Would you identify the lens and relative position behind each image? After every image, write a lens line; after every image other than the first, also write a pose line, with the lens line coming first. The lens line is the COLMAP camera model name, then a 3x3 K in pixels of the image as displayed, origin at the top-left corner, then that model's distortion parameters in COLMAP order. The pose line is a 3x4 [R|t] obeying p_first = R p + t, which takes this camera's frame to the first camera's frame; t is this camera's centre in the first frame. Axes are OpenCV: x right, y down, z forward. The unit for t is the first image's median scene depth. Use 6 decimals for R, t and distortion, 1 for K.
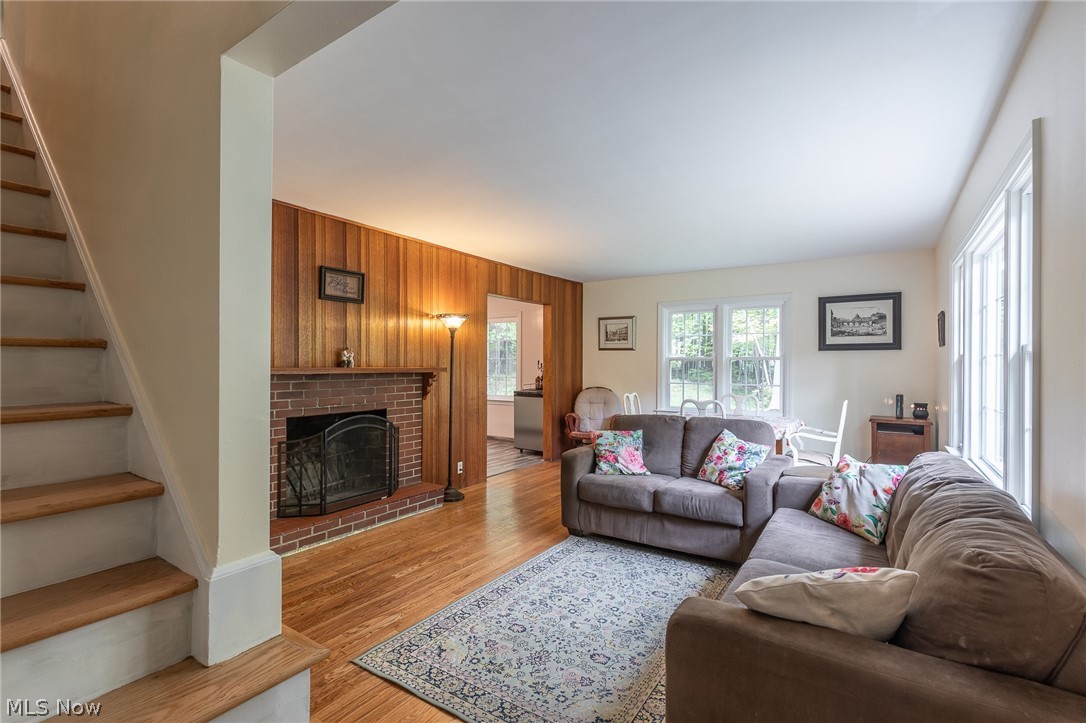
lens RADIAL K [[485.7, 0, 538.6], [0, 485.7, 362.7], [0, 0, 1]] dist [0.005416, -0.001441]
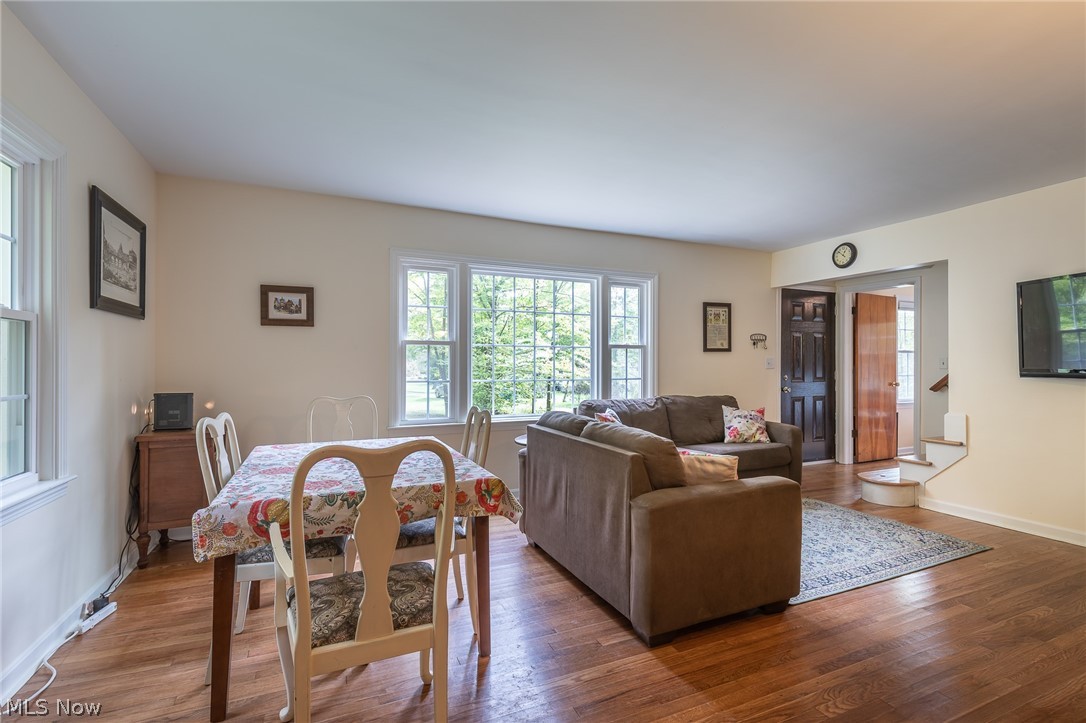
lens RADIAL K [[485.7, 0, 546.6], [0, 485.7, 366.5], [0, 0, 1]] dist [0.005416, -0.001441]
pose [[-0.846482, -0.013054, 0.532257, -0.010398], [-0.016253, 0.999867, -0.001325, 0.054486], [-0.532169, -0.009772, -0.846582, 2.376311]]
